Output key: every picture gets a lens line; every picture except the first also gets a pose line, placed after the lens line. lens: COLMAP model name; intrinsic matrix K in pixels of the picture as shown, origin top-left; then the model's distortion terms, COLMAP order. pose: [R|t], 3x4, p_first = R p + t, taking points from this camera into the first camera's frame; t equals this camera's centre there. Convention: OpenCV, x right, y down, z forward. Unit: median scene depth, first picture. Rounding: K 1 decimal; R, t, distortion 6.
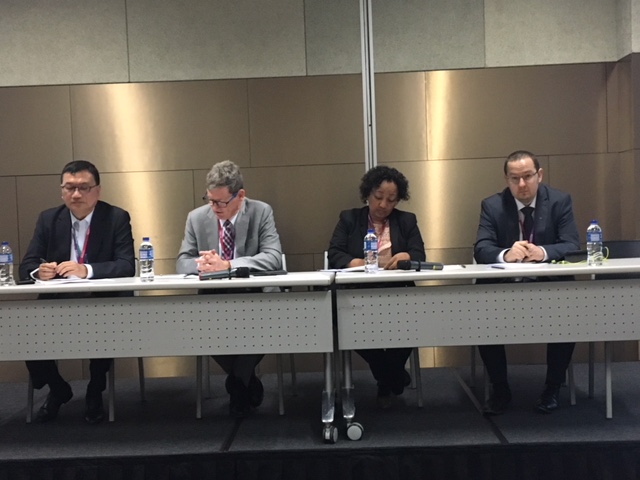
lens RADIAL K [[797.9, 0, 320.0], [0, 797.9, 240.0], [0, 0, 1]] dist [0.002547, -0.036056]
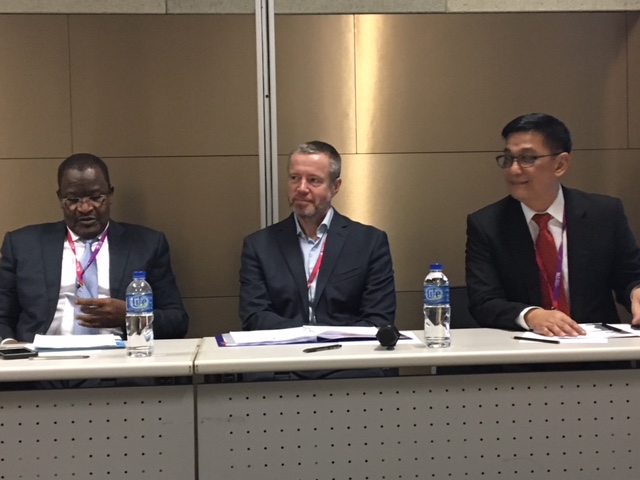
lens RADIAL K [[1027.4, 0, 320.0], [0, 1027.4, 240.0], [0, 0, 1]] dist [0.015613, 0.141703]
pose [[0.993263, 0.014514, 0.114967, 0.012456], [-0.011841, 0.999644, -0.023902, -0.010674], [-0.115273, 0.022379, 0.993082, 0.188877]]
